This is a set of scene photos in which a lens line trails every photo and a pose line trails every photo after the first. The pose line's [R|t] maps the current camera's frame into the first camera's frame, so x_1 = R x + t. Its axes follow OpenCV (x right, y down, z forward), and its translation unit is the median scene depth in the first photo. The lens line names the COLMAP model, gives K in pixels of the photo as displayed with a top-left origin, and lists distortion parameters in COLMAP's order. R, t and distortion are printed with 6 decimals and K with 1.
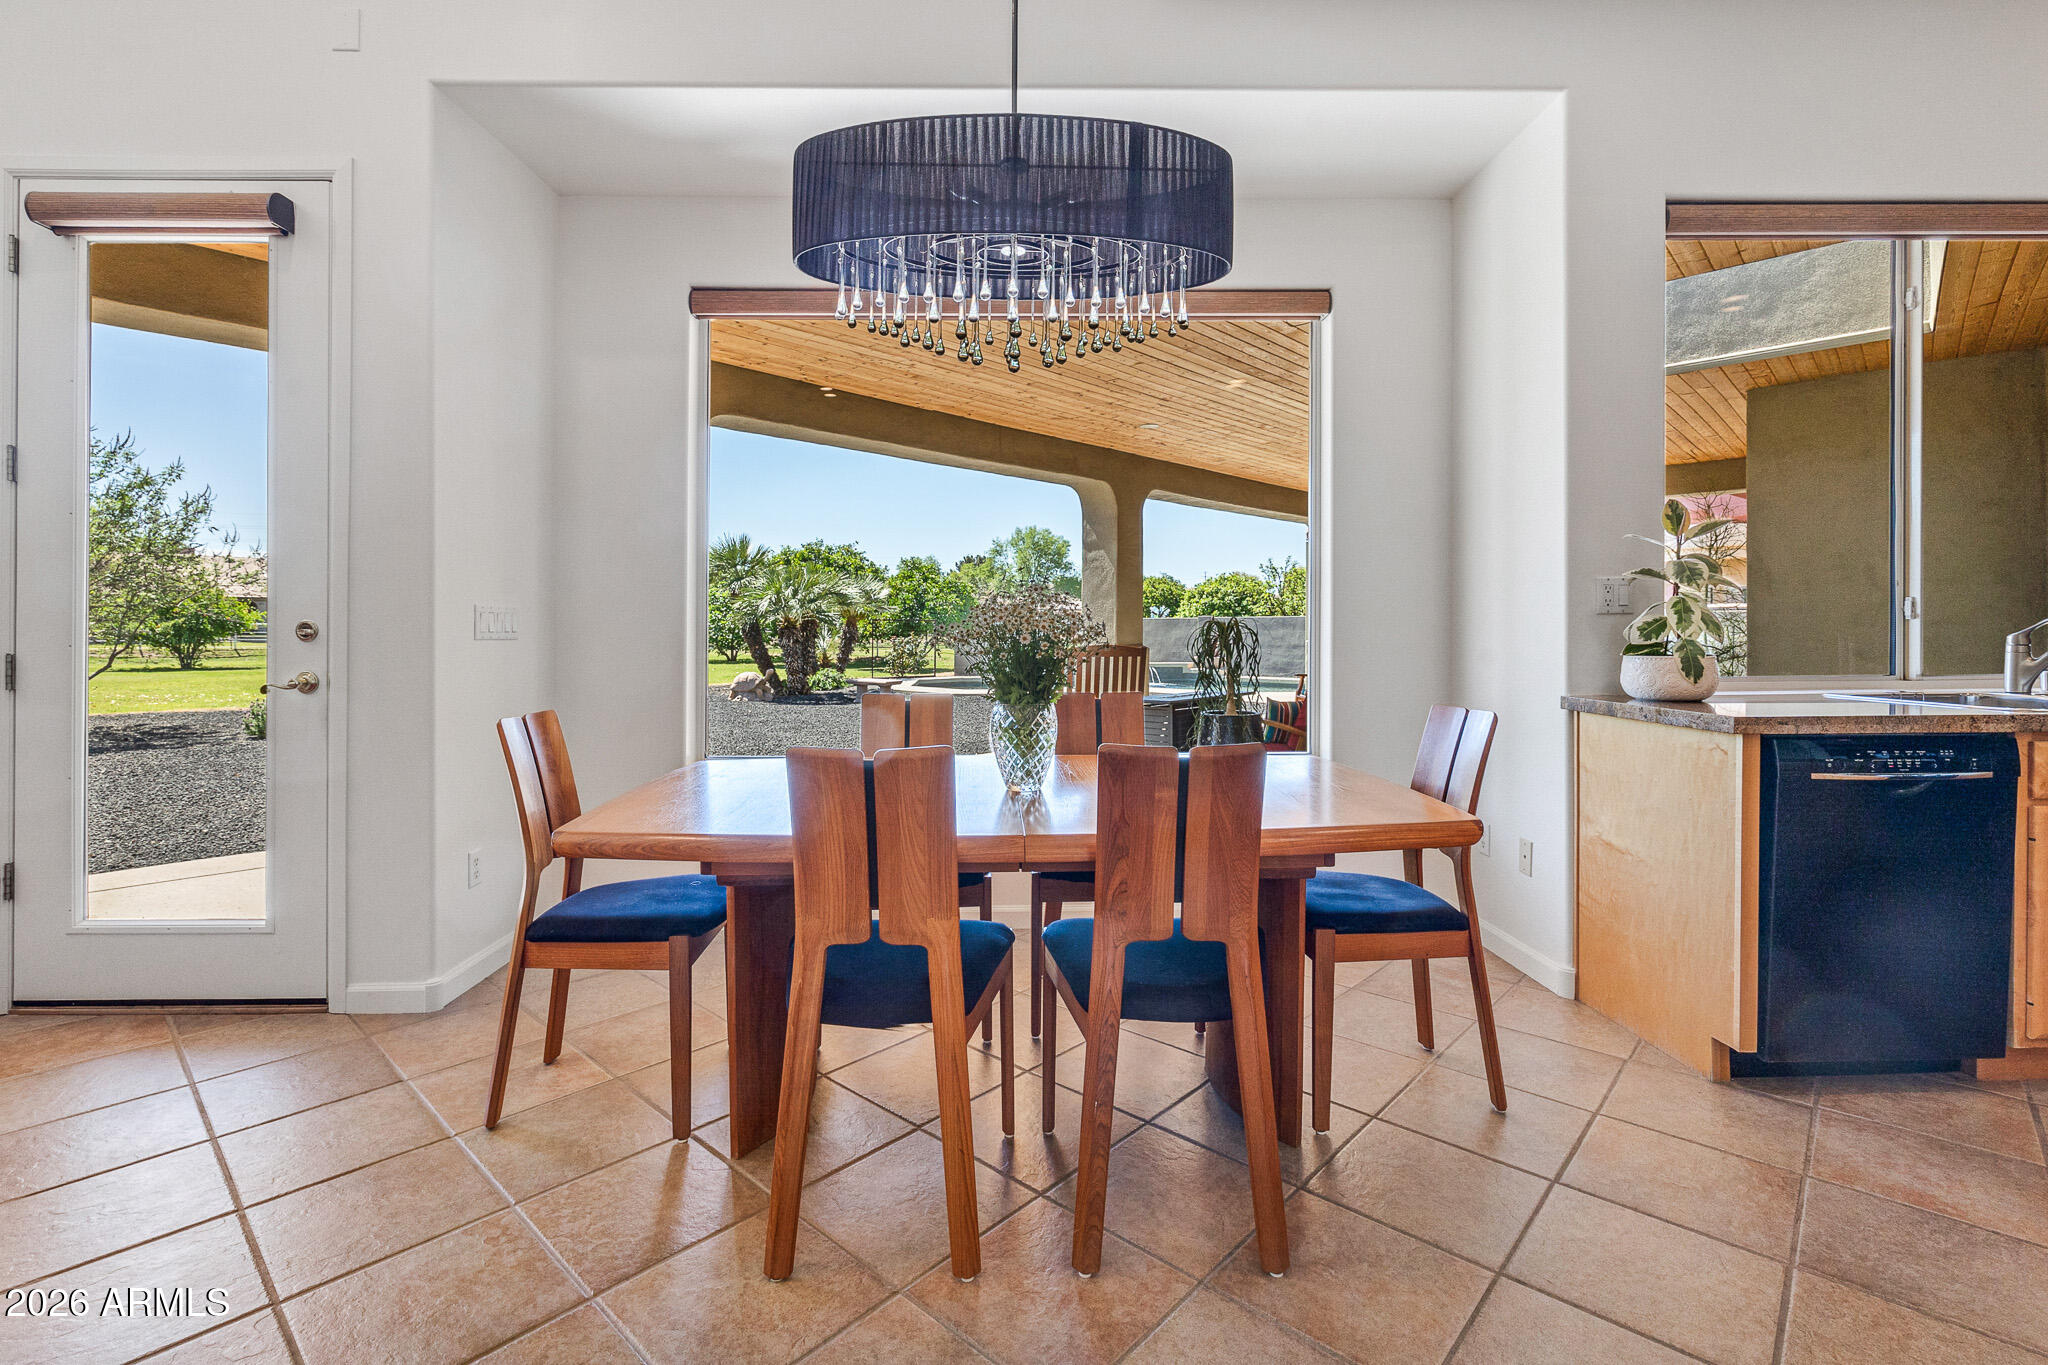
lens RADIAL K [[913.5, 0, 1008.7], [0, 913.5, 638.3], [0, 0, 1]] dist [-0.002413, 0.000504]
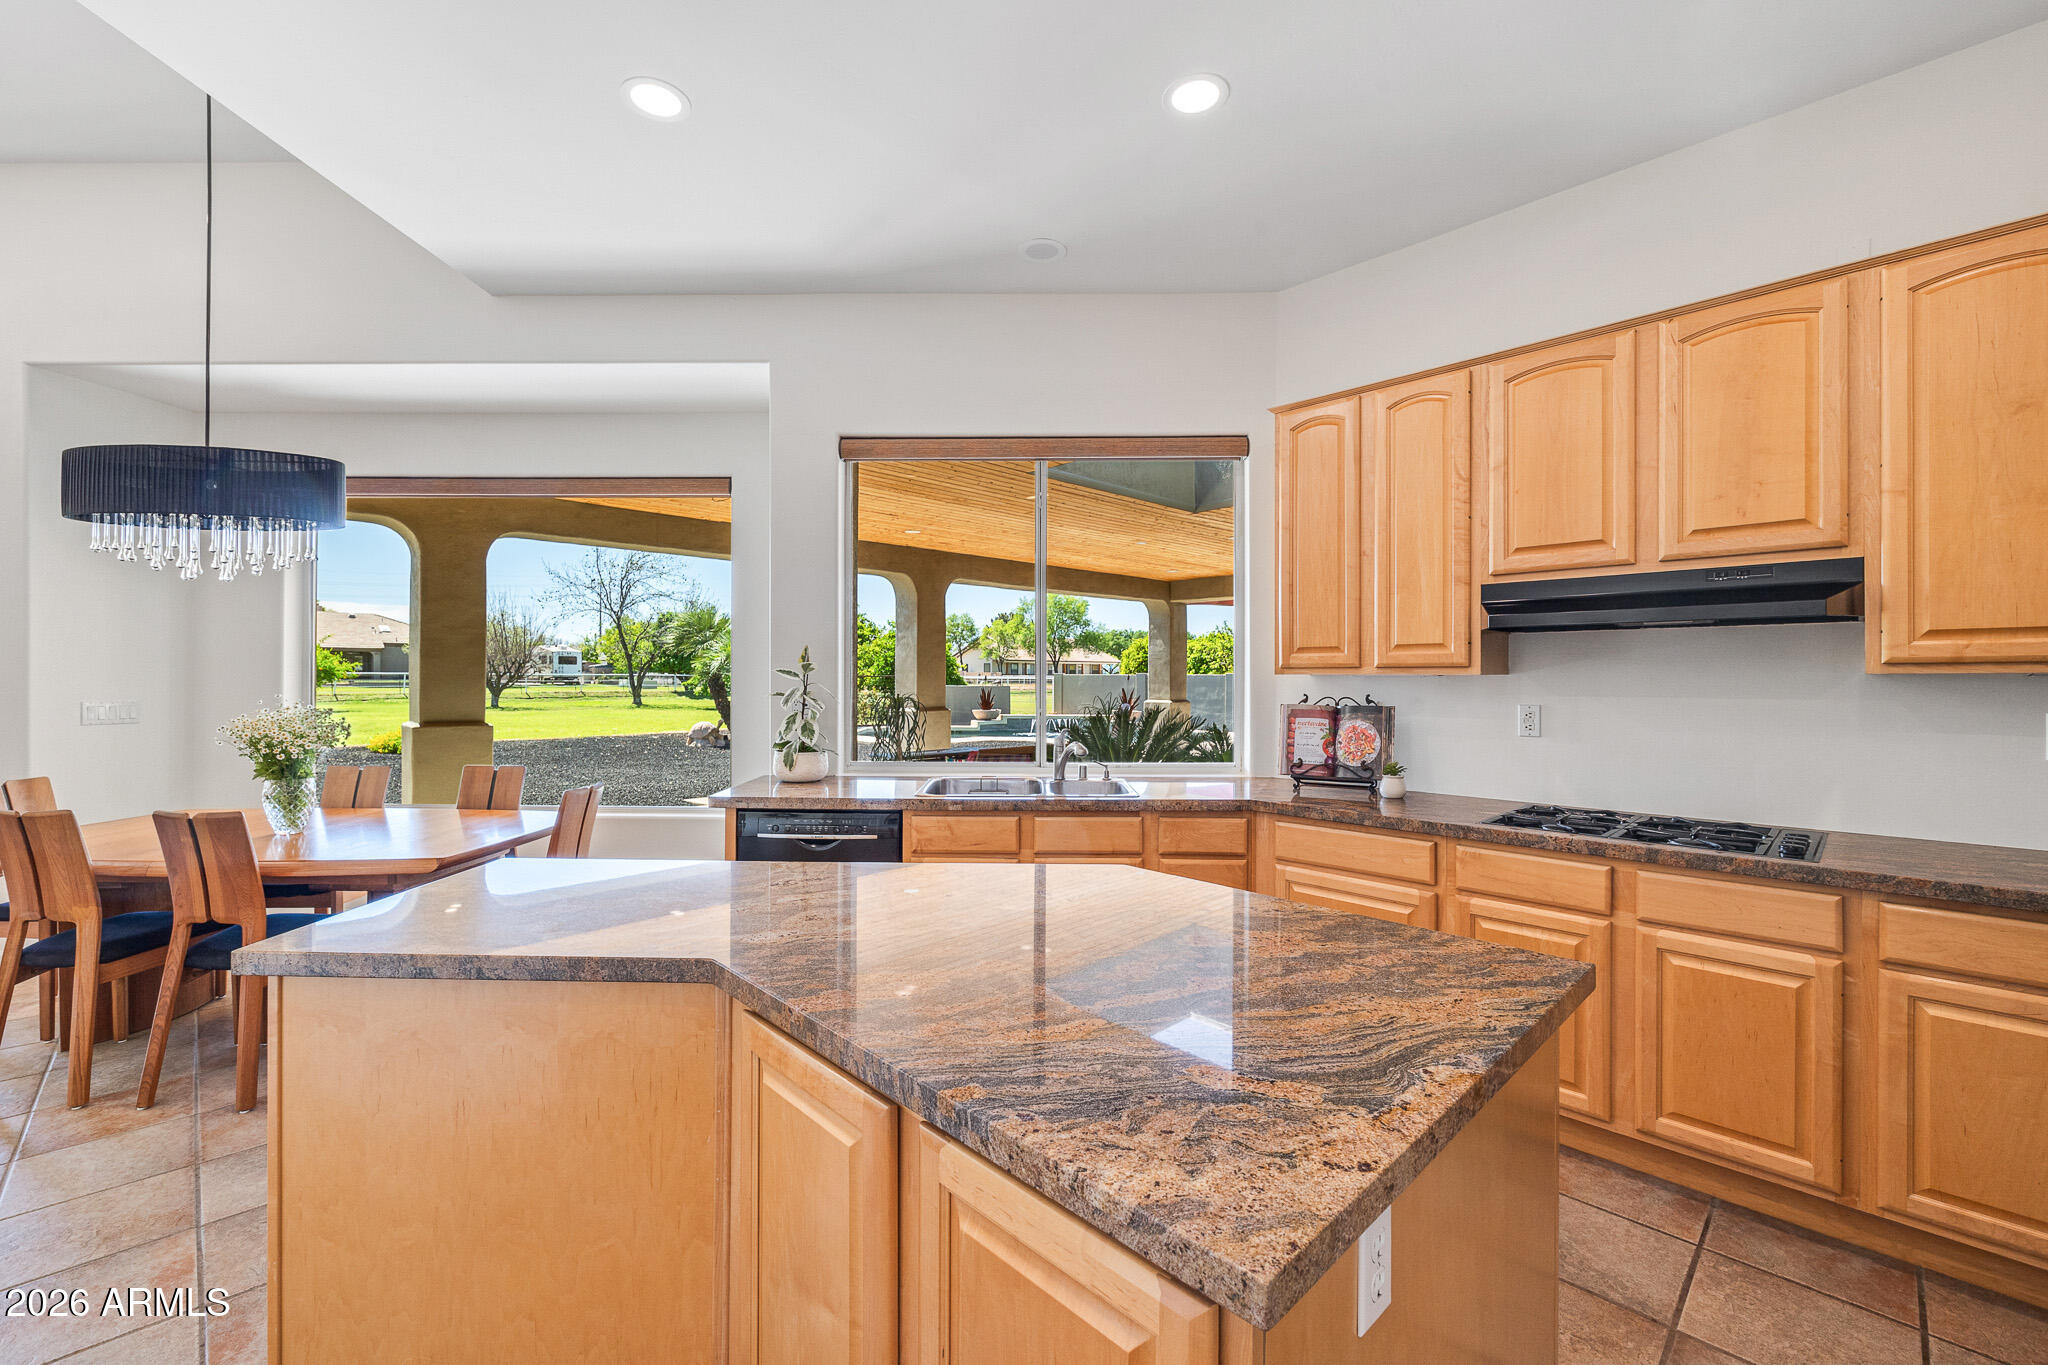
lens RADIAL K [[834.4, 0, 1039.1], [0, 834.4, 684.4], [0, 0, 1]] dist [0.001966, 0.000096]
pose [[0.999069, 0.008549, -0.042287, 1.153677], [-0.008563, 0.999963, -0.000137, -0.090657], [0.042284, 0.000499, 0.999105, -0.334739]]
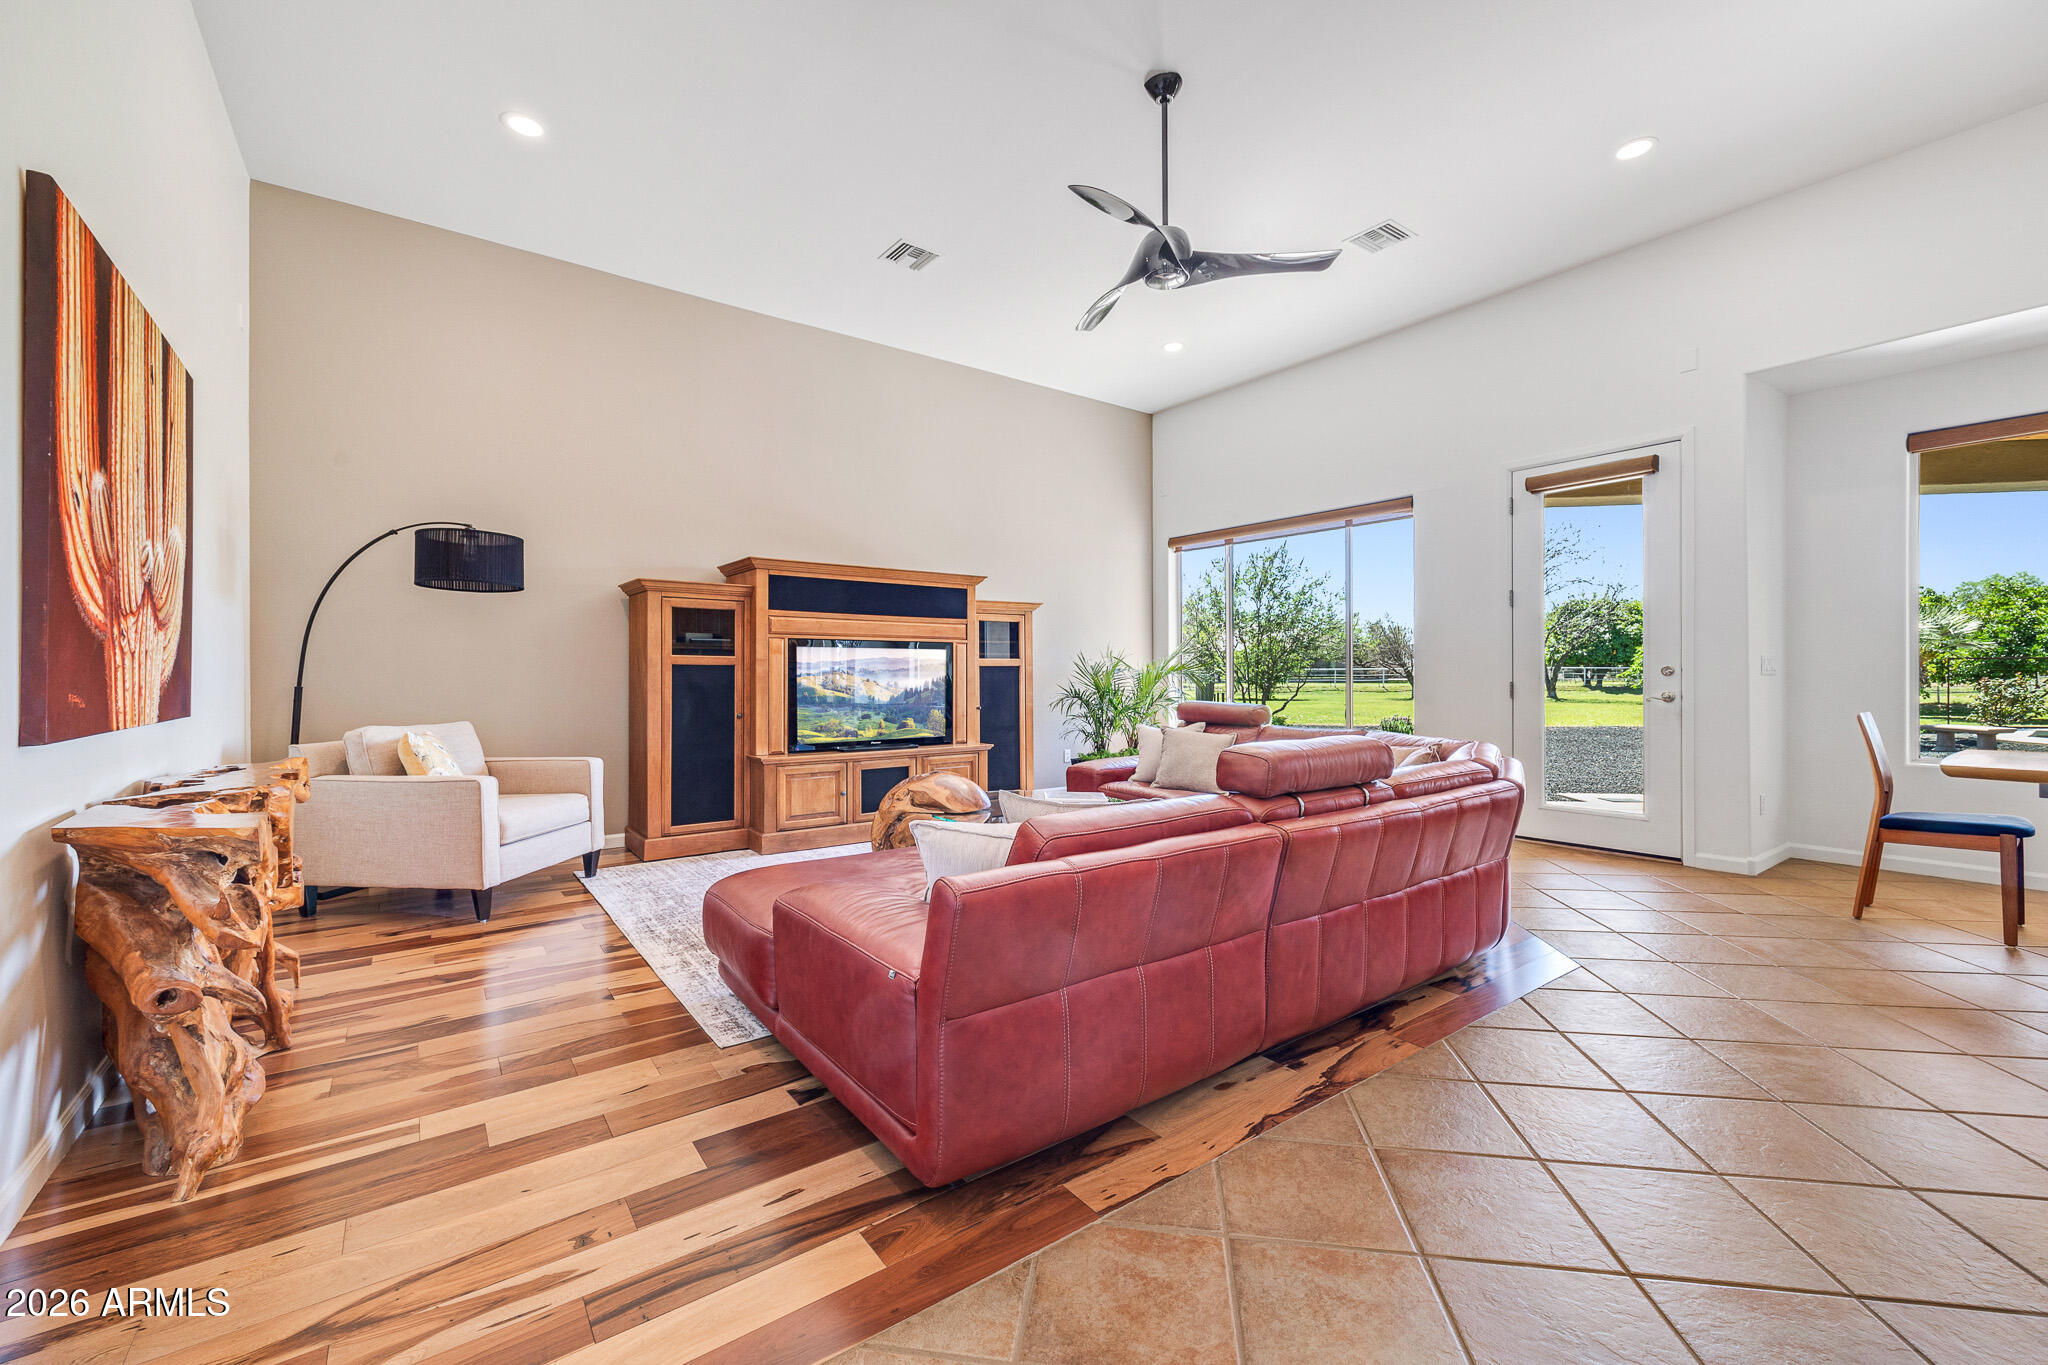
lens RADIAL K [[834.4, 0, 1036.8], [0, 834.4, 672.5], [0, 0, 1]] dist [0.001966, 0.000096]
pose [[0.584452, -0.004494, -0.811416, -0.100321], [-0.003369, 0.999963, -0.007965, 0.015160], [0.811421, 0.007389, 0.584415, -1.182032]]
